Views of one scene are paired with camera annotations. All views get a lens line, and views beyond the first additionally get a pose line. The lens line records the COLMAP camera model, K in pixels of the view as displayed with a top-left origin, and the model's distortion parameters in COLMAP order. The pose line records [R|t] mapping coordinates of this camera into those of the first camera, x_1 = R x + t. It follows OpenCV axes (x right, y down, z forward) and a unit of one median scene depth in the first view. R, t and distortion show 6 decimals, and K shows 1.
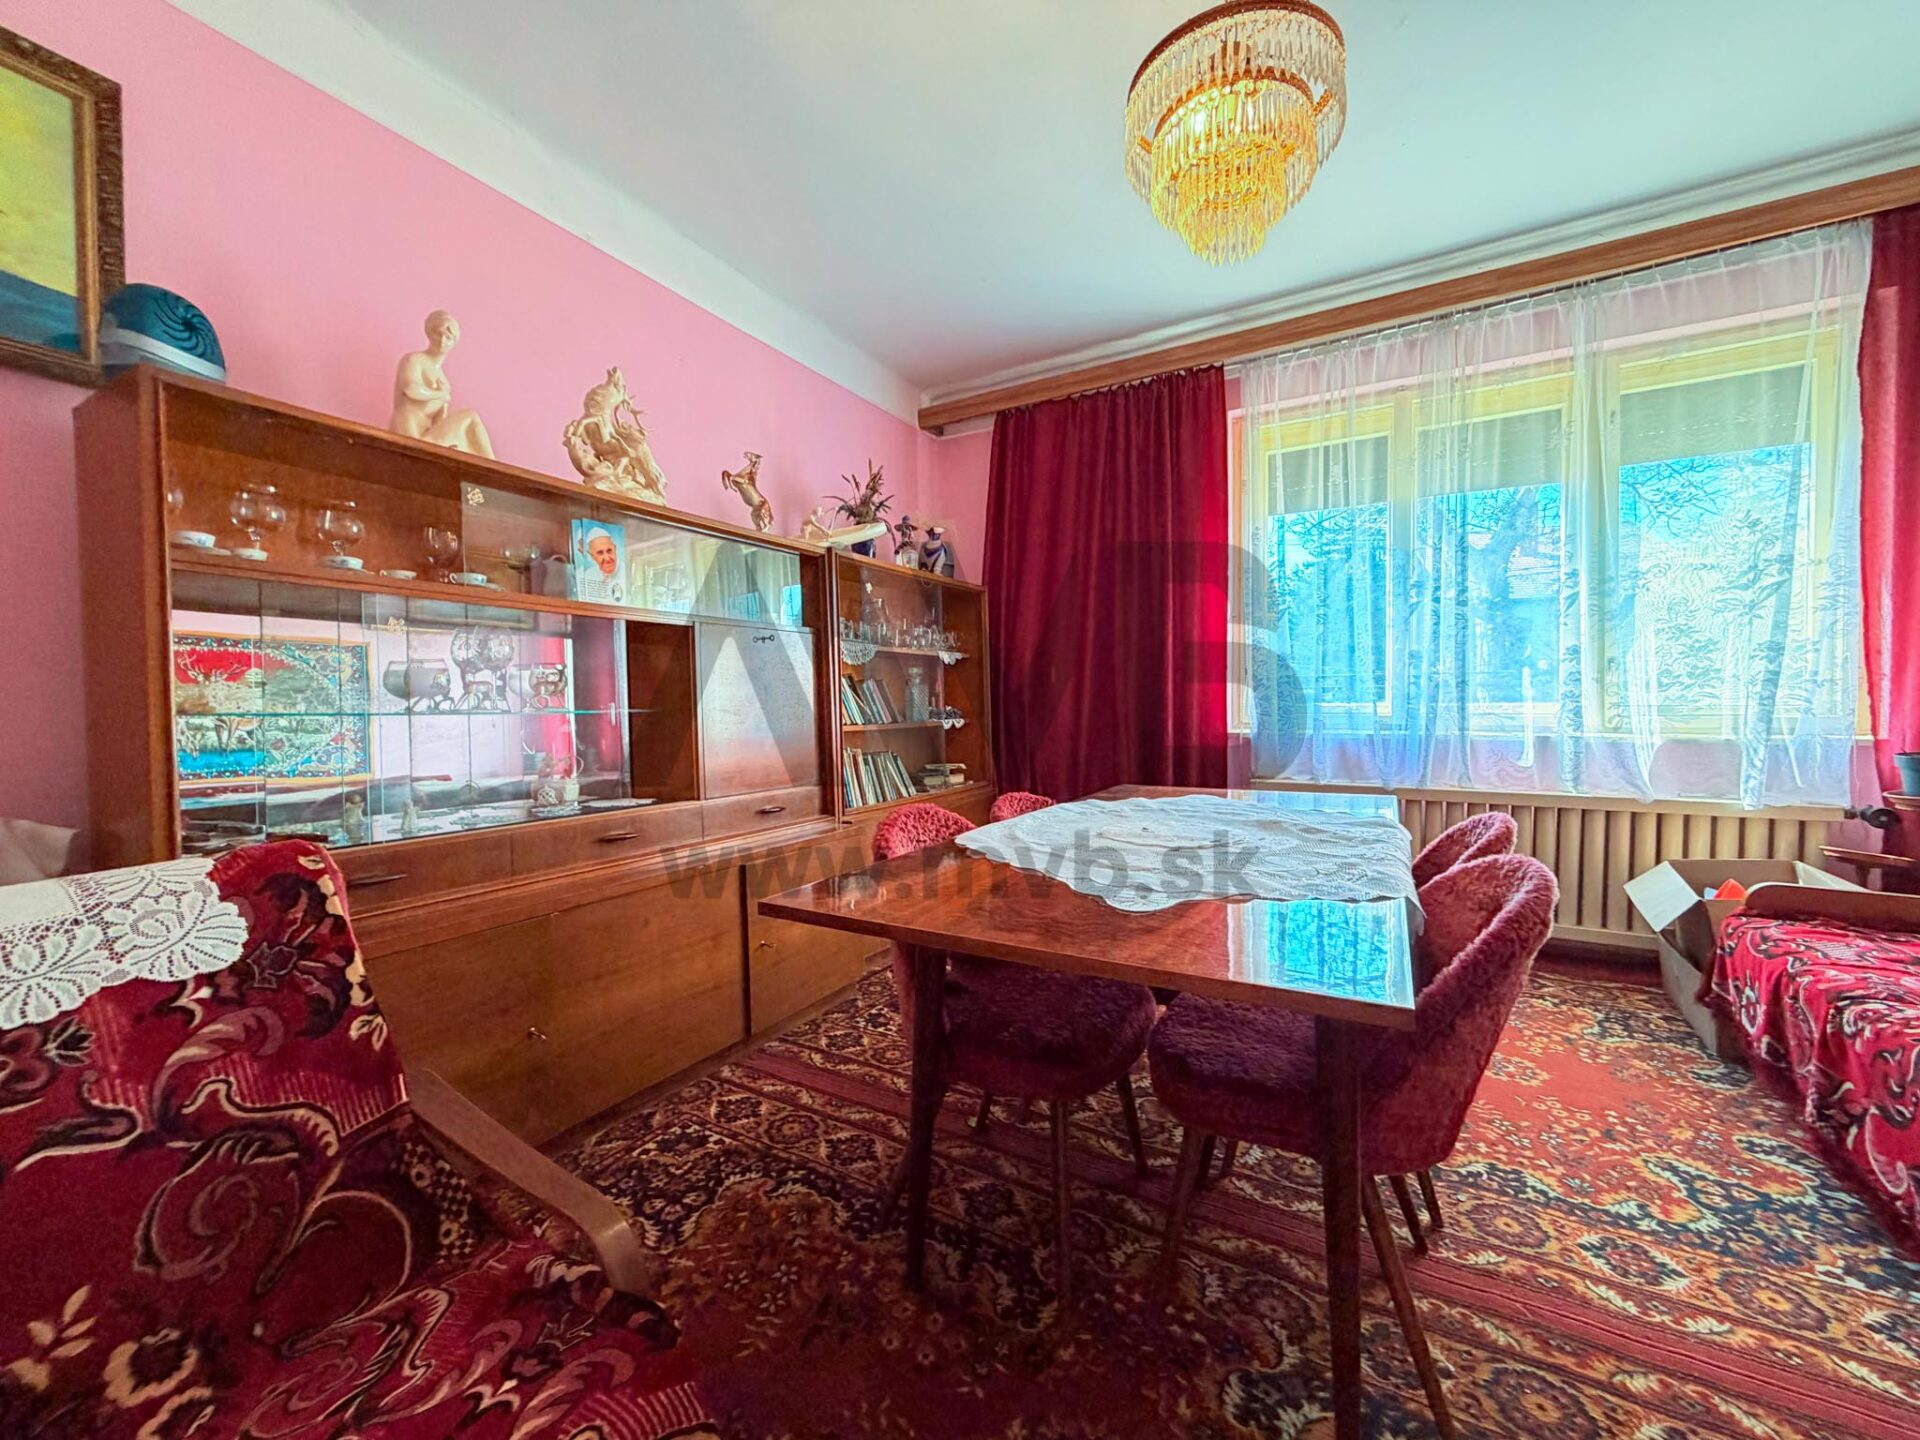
lens RADIAL K [[766.2, 0, 960.0], [0, 766.2, 720.0], [0, 0, 1]] dist [0.000238, -0.000220]
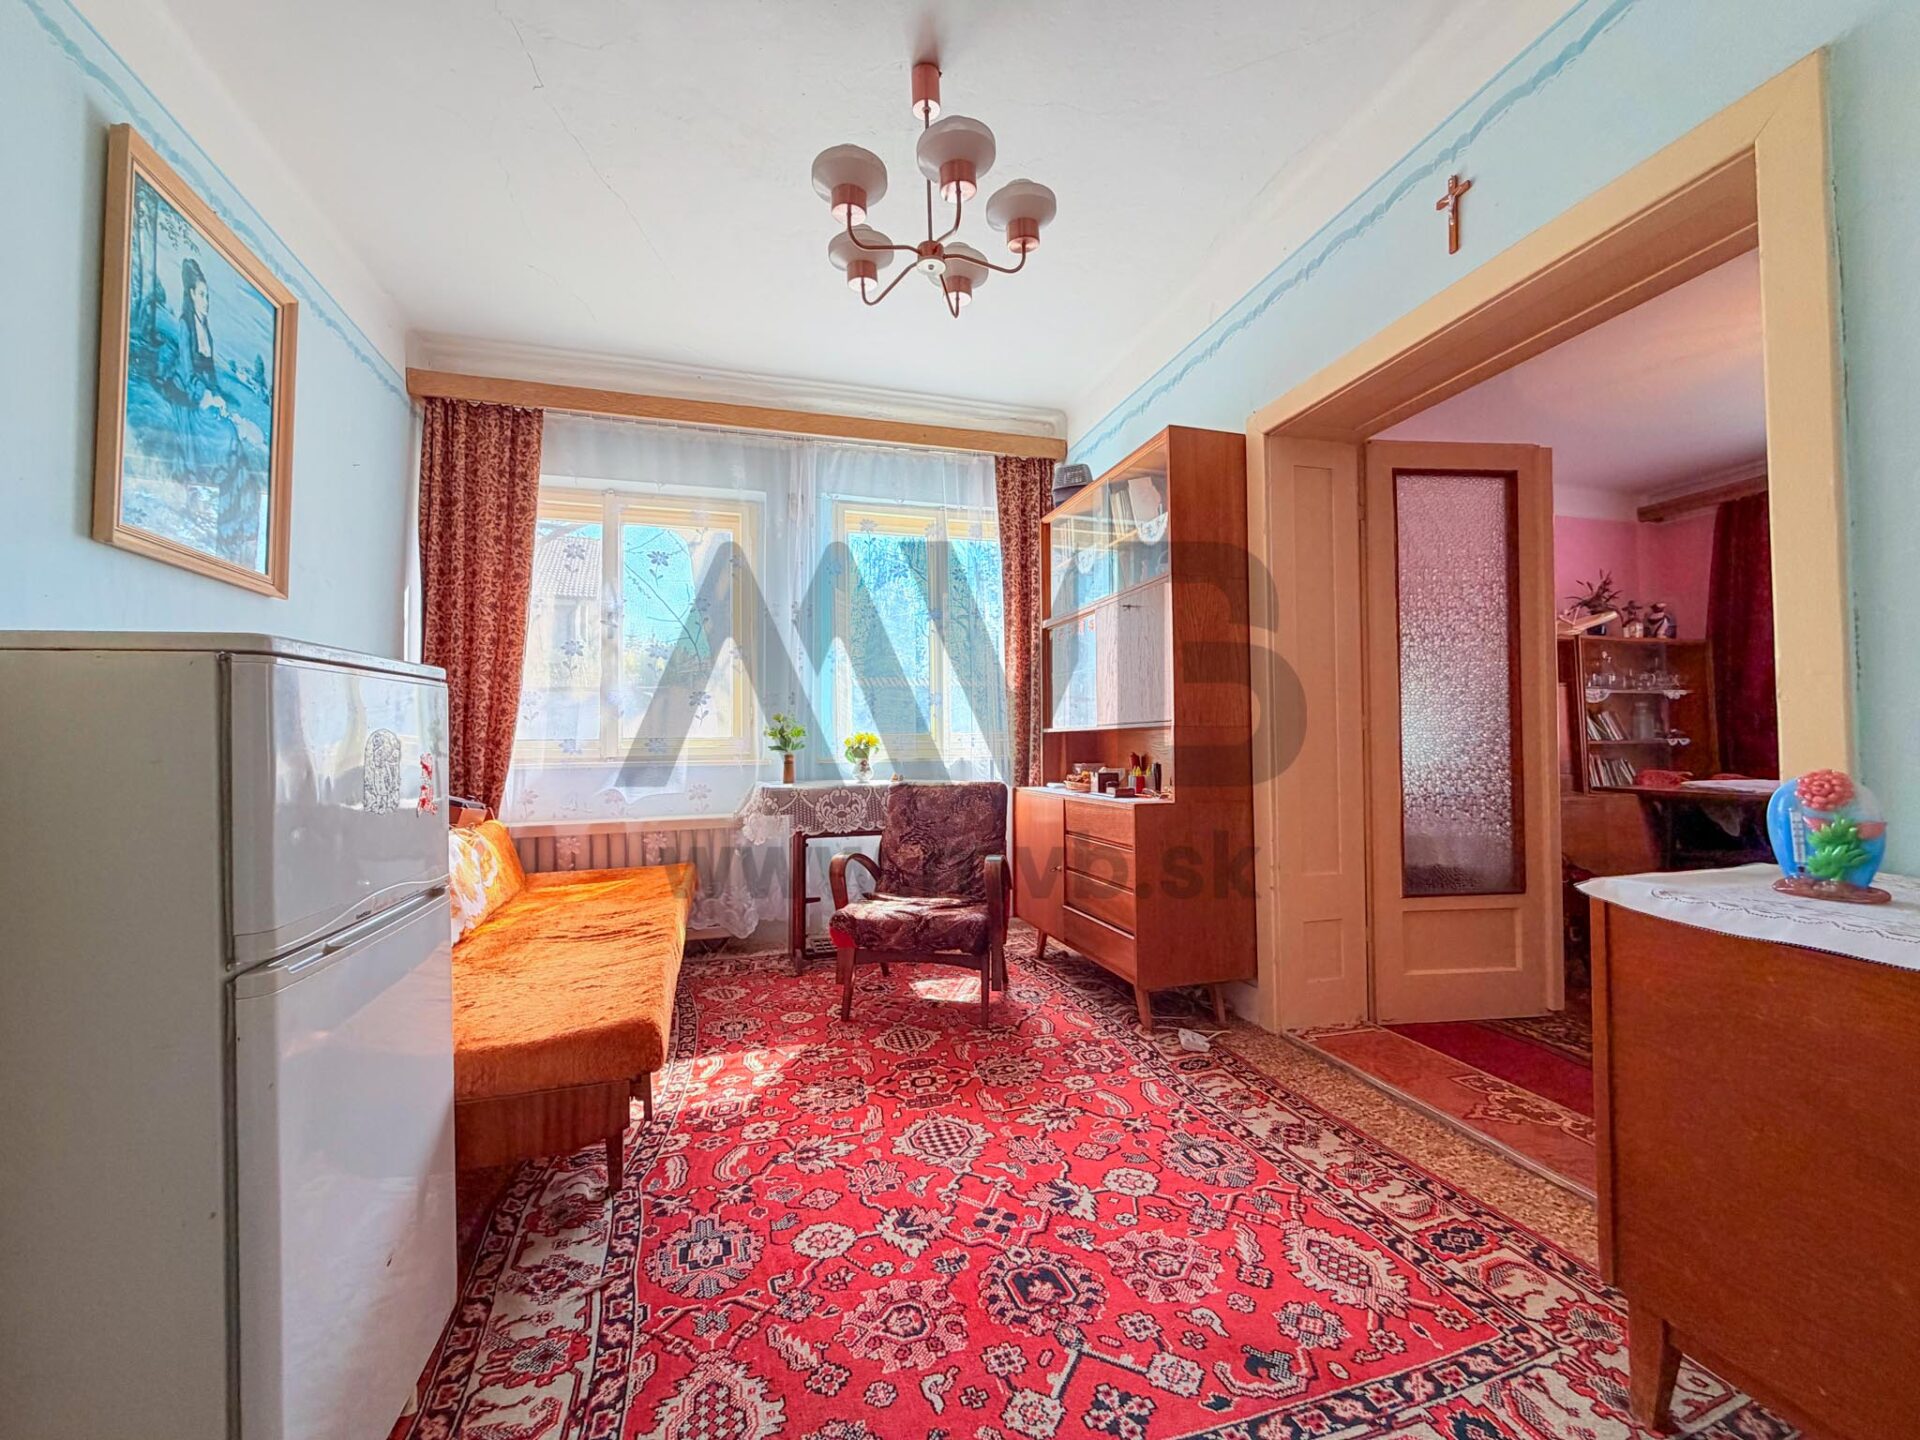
lens RADIAL K [[766.2, 0, 960.0], [0, 766.2, 720.0], [0, 0, 1]] dist [0.000238, -0.000220]
pose [[0.724004, -0.018461, -0.689548, 0.006590], [-0.011402, 0.999185, -0.038723, 0.035655], [0.689701, 0.035898, 0.723204, -0.947236]]
